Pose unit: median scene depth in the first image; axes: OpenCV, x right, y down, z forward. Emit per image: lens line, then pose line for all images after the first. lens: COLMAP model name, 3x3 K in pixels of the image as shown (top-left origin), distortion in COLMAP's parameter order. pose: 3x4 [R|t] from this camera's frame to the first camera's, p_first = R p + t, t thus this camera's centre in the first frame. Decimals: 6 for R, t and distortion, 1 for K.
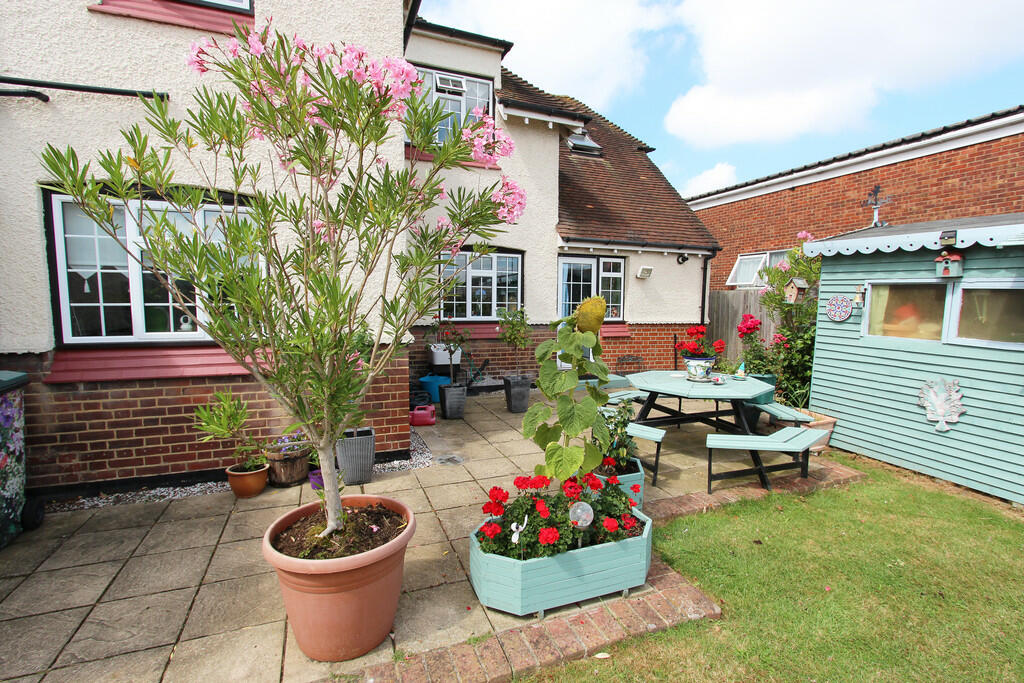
lens RADIAL K [[474.2, 0, 519.5], [0, 474.2, 343.5], [0, 0, 1]] dist [-0.019316, 0.001447]
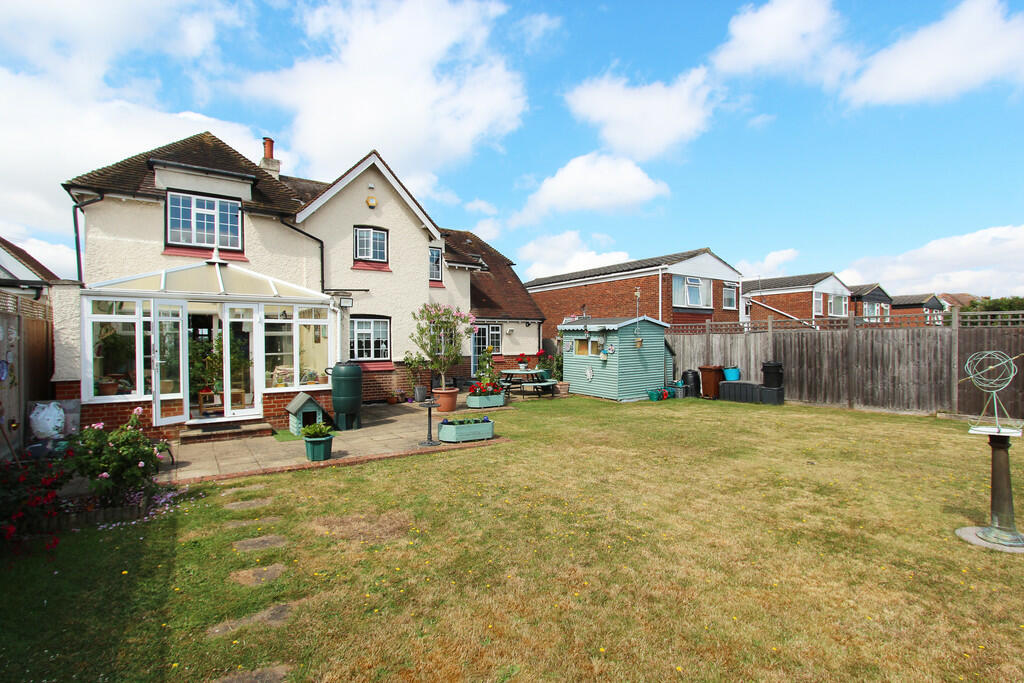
lens RADIAL K [[474.2, 0, 519.5], [0, 474.2, 343.5], [0, 0, 1]] dist [-0.019316, 0.001447]
pose [[0.972148, -0.015876, 0.233831, -0.216090], [0.035941, 0.996001, -0.081798, 0.089550], [-0.231597, 0.087924, 0.968830, -1.180301]]
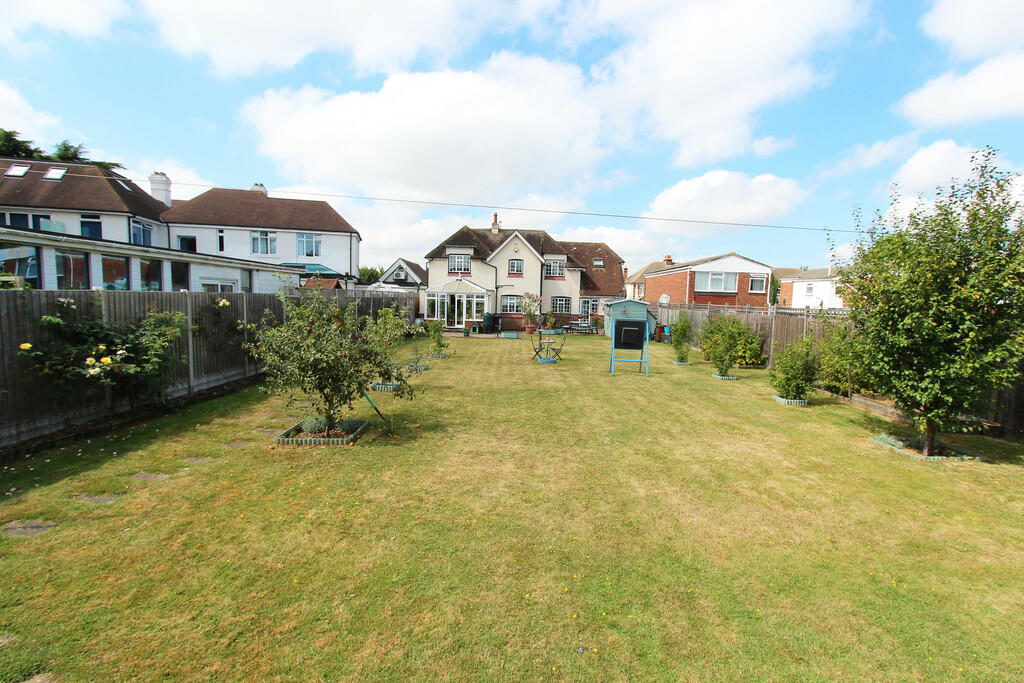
lens RADIAL K [[474.2, 0, 519.5], [0, 474.2, 343.5], [0, 0, 1]] dist [-0.019316, 0.001447]
pose [[0.924749, 0.056678, -0.376332, 1.231099], [-0.055119, 0.998368, 0.014920, 0.189941], [0.376564, 0.006946, 0.926365, -3.206656]]
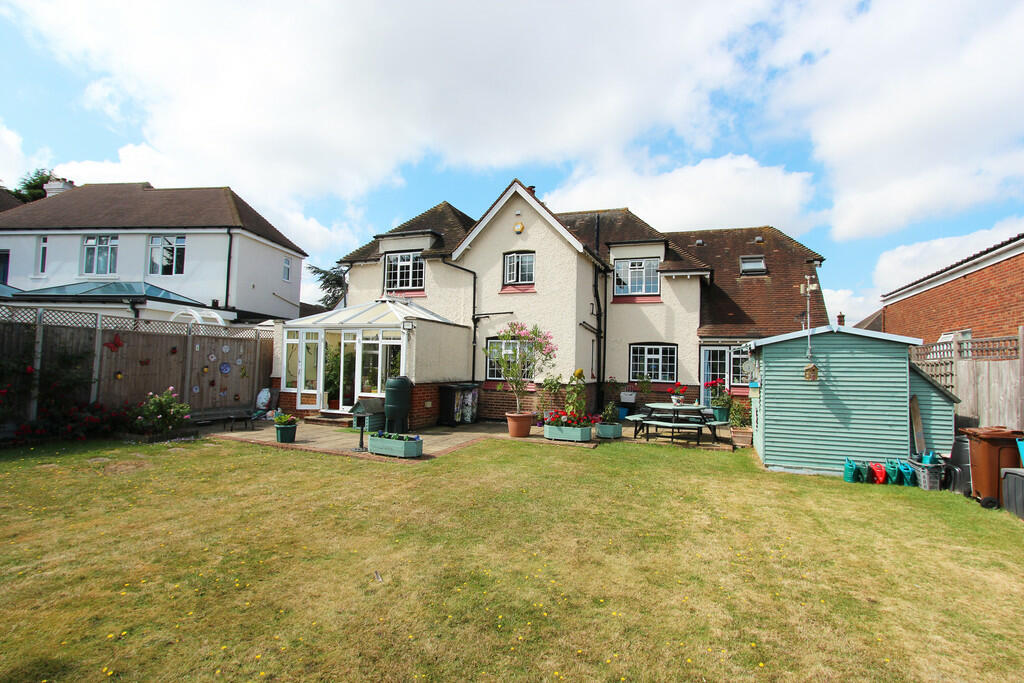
lens RADIAL K [[504.8, 0, 518.4], [0, 504.8, 344.0], [0, 0, 1]] dist [-0.021403, 0.000354]
pose [[0.729218, -0.019087, -0.684015, 0.872395], [-0.080801, 0.990216, -0.113773, 0.071433], [0.679494, 0.138234, 0.720541, -0.786658]]
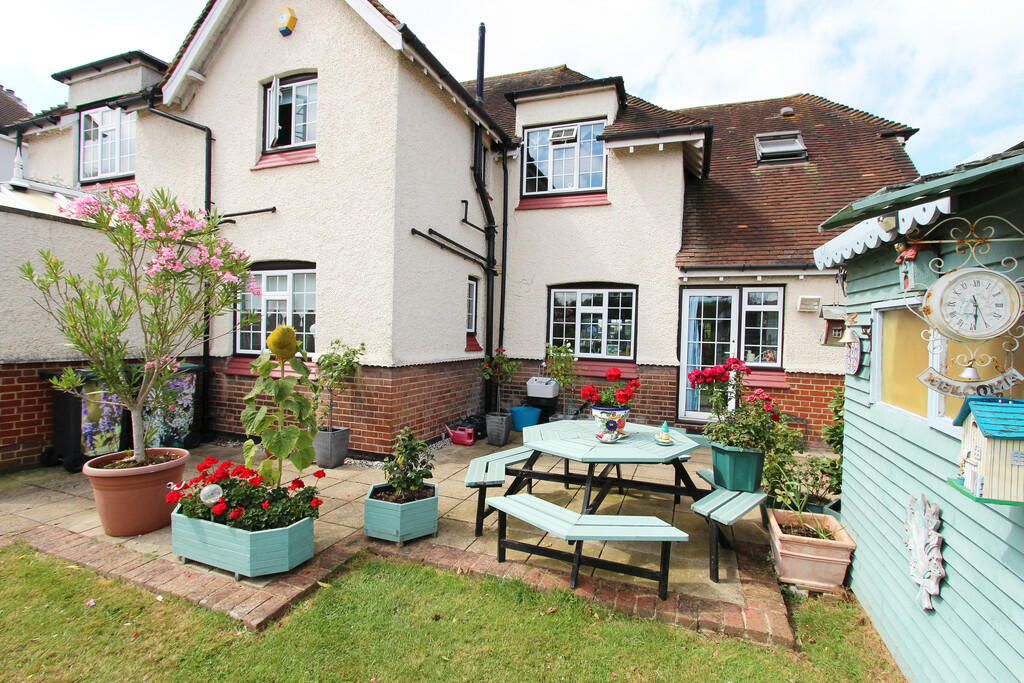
lens RADIAL K [[474.2, 0, 519.5], [0, 474.2, 343.5], [0, 0, 1]] dist [-0.019316, 0.001447]
pose [[0.737746, 0.025217, -0.674607, 0.463983], [-0.082245, 0.995216, -0.052741, -0.013025], [0.670050, 0.094393, 0.736290, 0.171344]]
